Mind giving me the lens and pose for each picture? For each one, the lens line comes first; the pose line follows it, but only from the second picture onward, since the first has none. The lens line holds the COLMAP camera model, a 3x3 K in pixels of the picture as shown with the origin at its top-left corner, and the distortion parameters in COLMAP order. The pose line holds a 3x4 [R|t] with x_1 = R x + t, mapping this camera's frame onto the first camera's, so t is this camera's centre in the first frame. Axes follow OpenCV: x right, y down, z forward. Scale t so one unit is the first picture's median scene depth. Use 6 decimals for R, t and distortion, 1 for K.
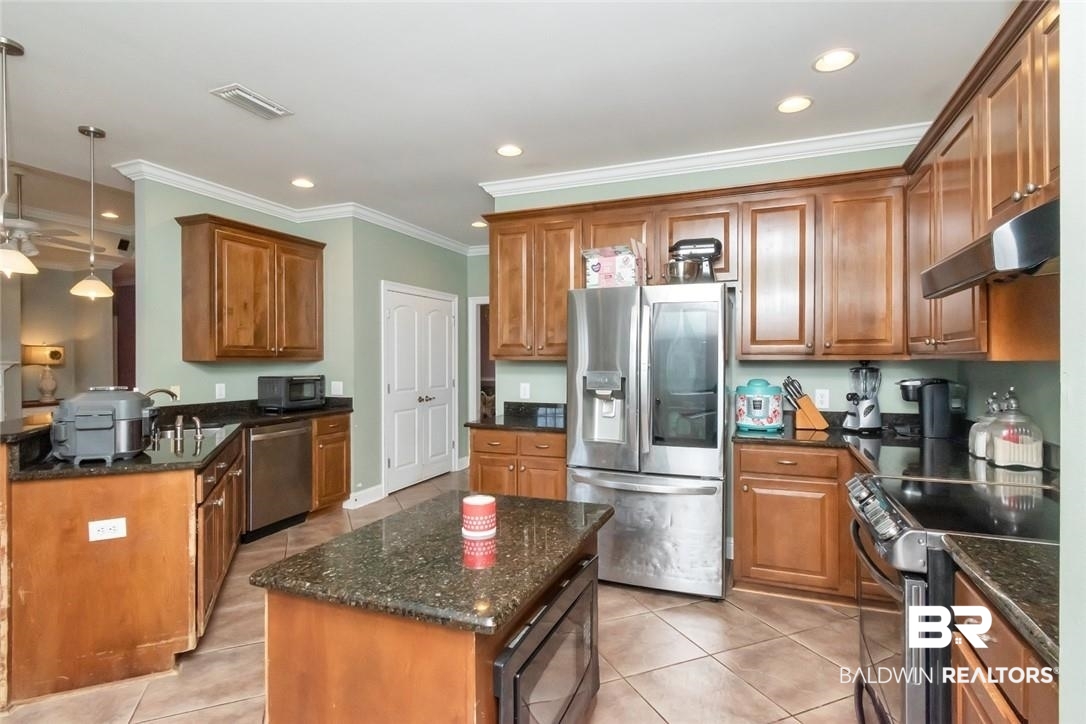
lens RADIAL K [[548.7, 0, 540.8], [0, 548.7, 363.8], [0, 0, 1]] dist [-0.002737, -0.001826]
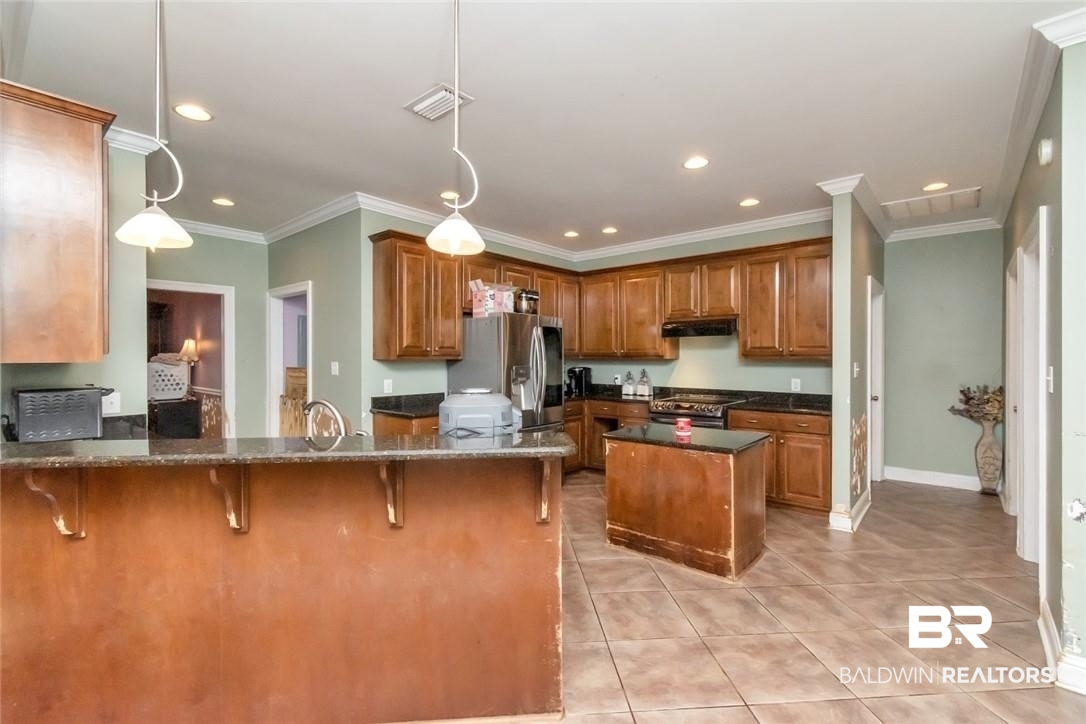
lens RADIAL K [[495.3, 0, 556.6], [0, 495.3, 356.3], [0, 0, 1]] dist [-0.005263, -0.000046]
pose [[0.279949, 0.005374, 0.960000, -1.228095], [0.008554, 0.999931, -0.008092, -0.002134], [-0.959977, 0.010478, 0.279884, 0.499318]]
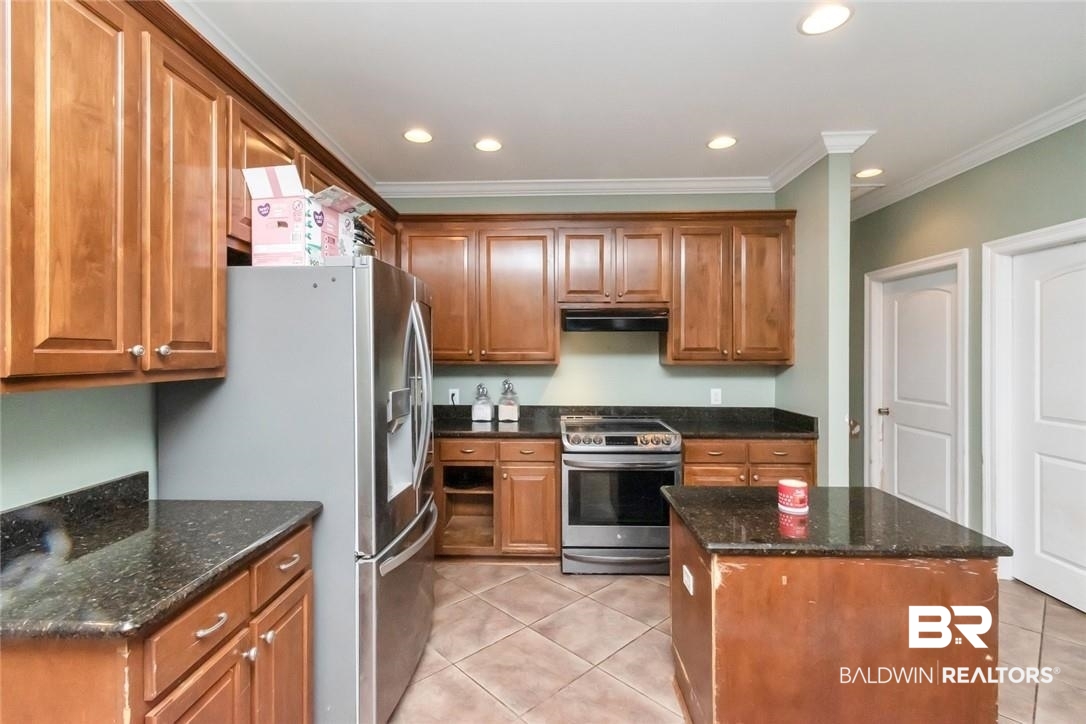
lens RADIAL K [[495.3, 0, 544.1], [0, 495.3, 357.1], [0, 0, 1]] dist [-0.005263, -0.000046]
pose [[-0.367329, -0.004715, 0.930079, -0.523586], [0.009358, 0.999918, 0.008765, -0.030919], [-0.930044, 0.011924, -0.367255, 1.052675]]
